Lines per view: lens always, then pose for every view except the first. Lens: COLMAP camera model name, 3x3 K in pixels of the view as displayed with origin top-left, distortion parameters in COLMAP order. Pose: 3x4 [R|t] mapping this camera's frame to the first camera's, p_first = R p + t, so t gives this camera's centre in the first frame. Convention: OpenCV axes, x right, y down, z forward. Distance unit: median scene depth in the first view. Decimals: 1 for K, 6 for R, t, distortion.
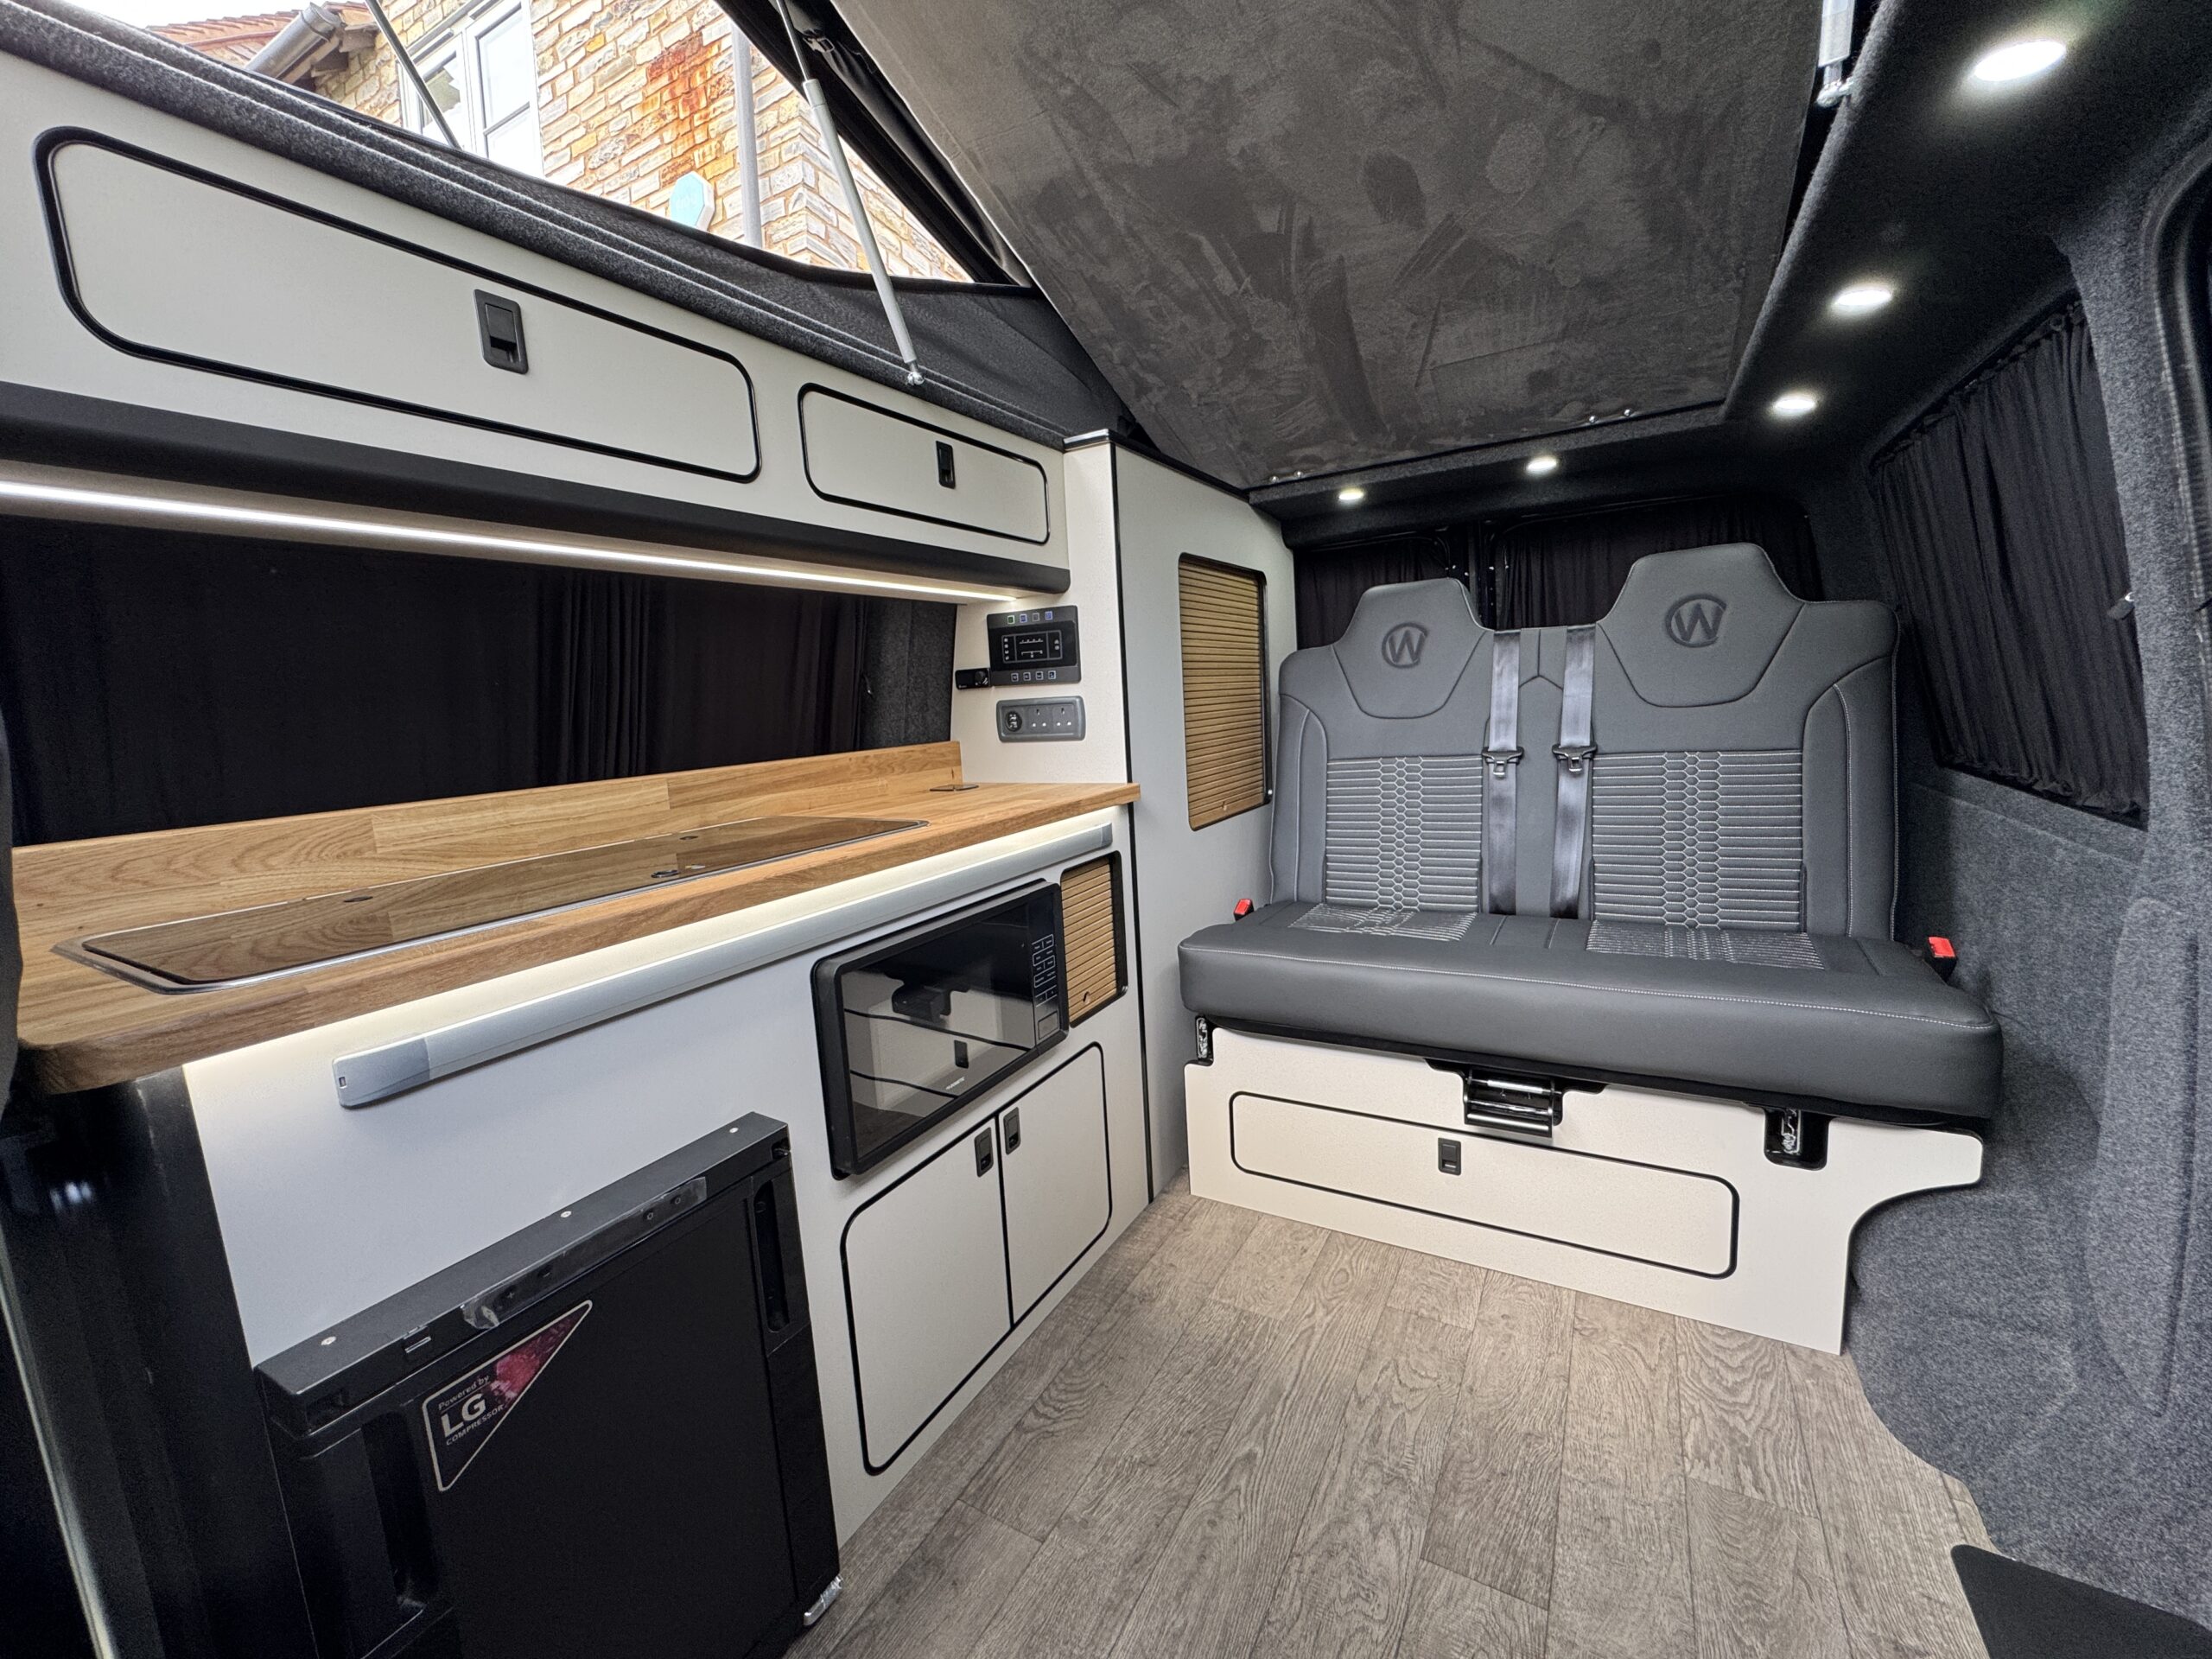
lens RADIAL K [[889.2, 0, 1105.4], [0, 889.2, 828.0], [0, 0, 1]] dist [-0.003063, 0.000411]
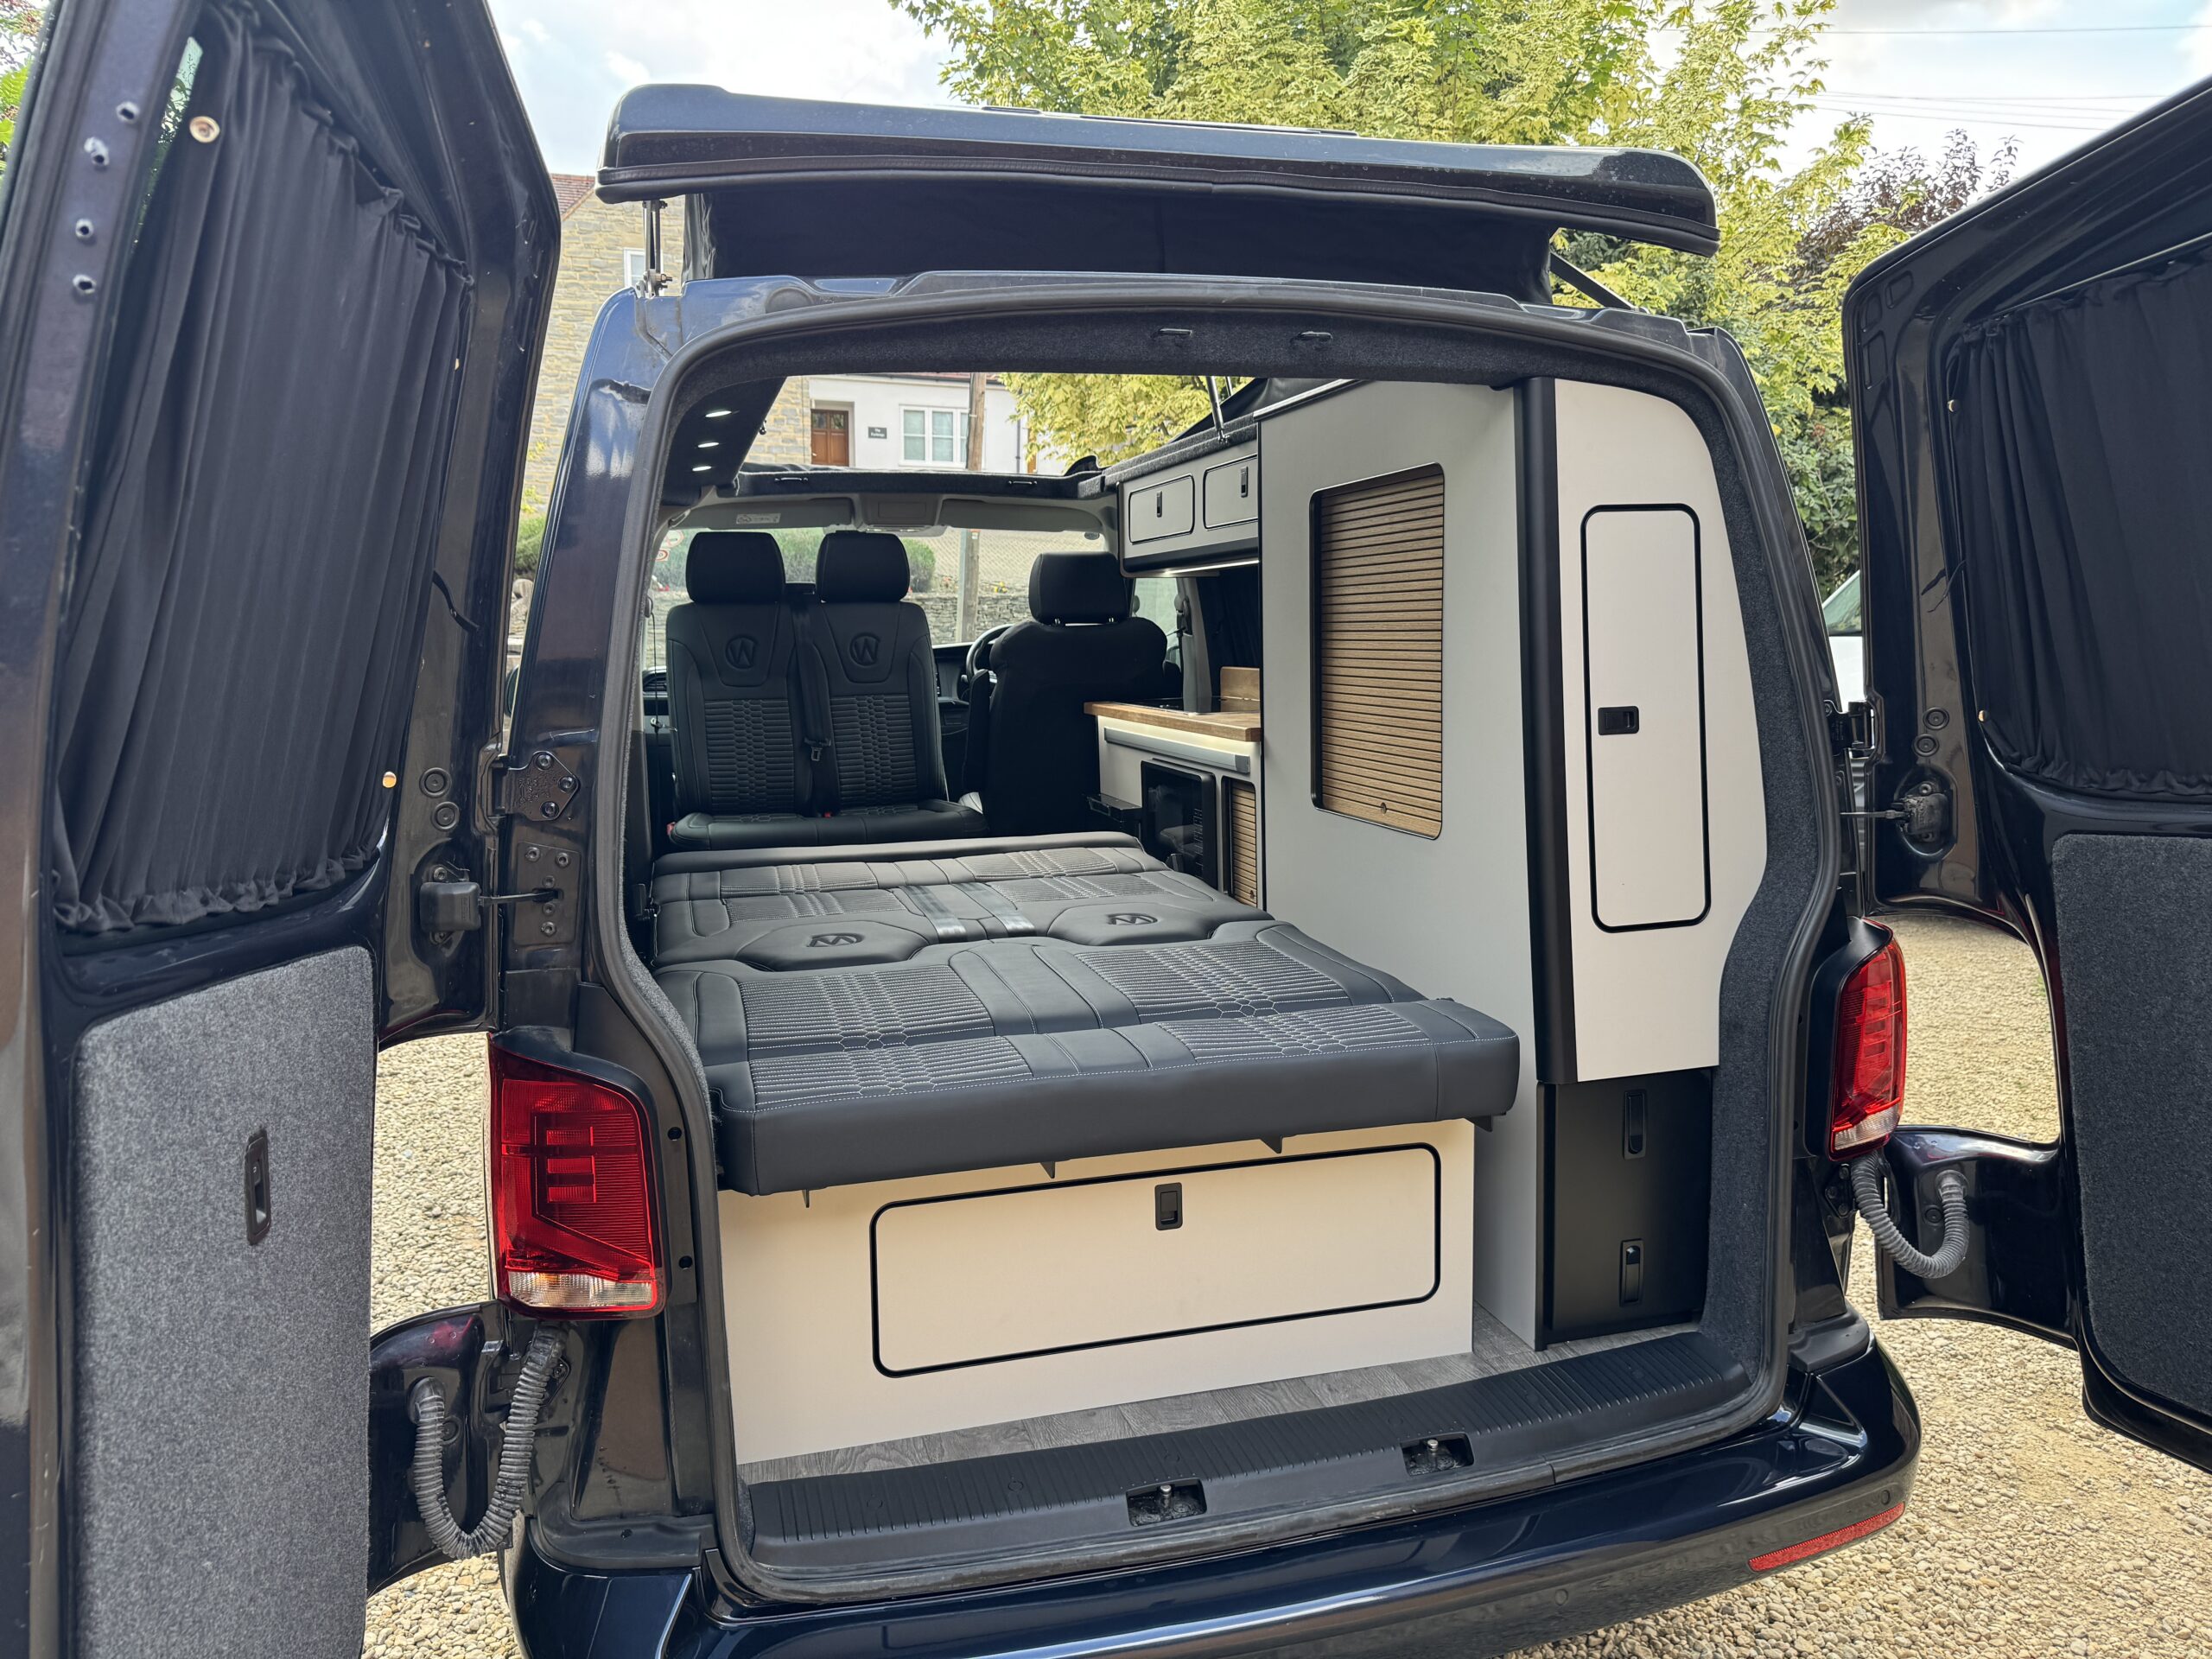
lens RADIAL K [[1570.2, 0, 1154.1], [0, 1570.2, 864.0], [0, 0, 1]] dist [0.024957, -0.041552]
pose [[-0.674024, 0.186601, -0.714753, 1.597500], [-0.045212, 0.955335, 0.292045, -0.471068], [0.737325, 0.229160, -0.635482, 2.261807]]
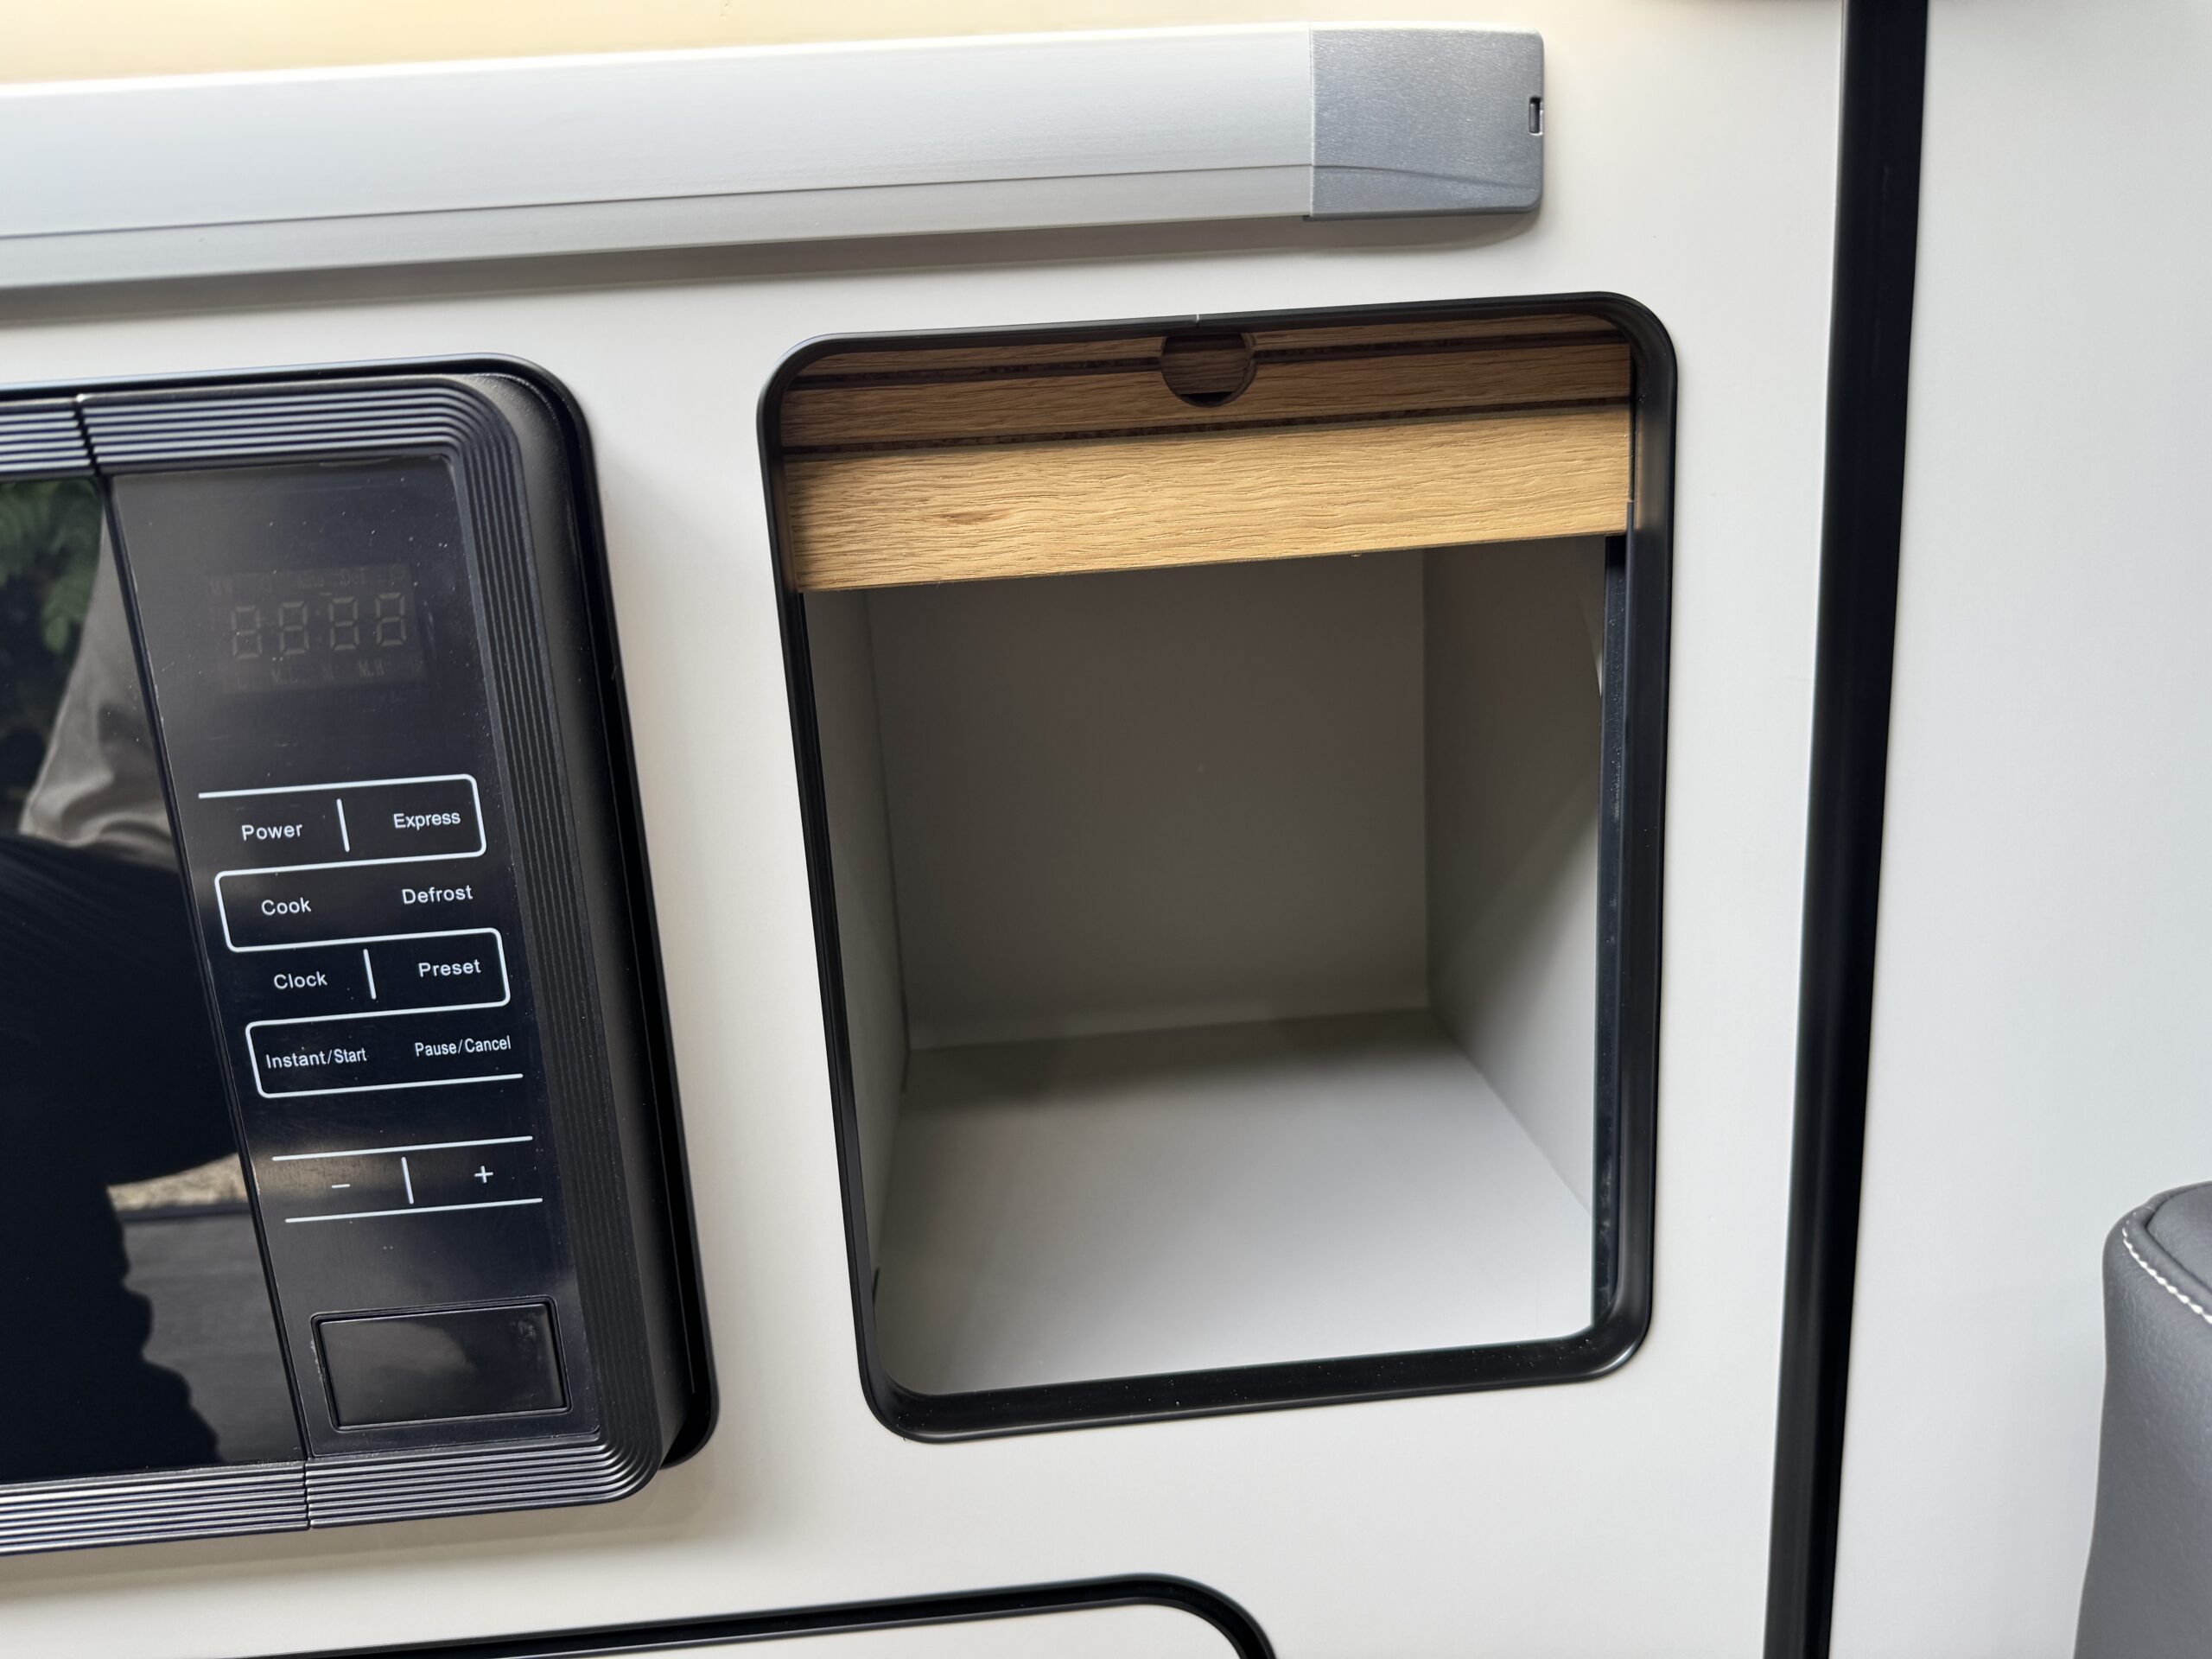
lens RADIAL K [[1570.2, 0, 1107.8], [0, 1570.2, 832.3], [0, 0, 1]] dist [0.024957, -0.041552]
pose [[0.542452, 0.216482, -0.811715, 0.169182], [-0.095155, 0.975843, 0.196664, 0.062657], [0.834681, -0.029442, 0.549947, 0.836572]]
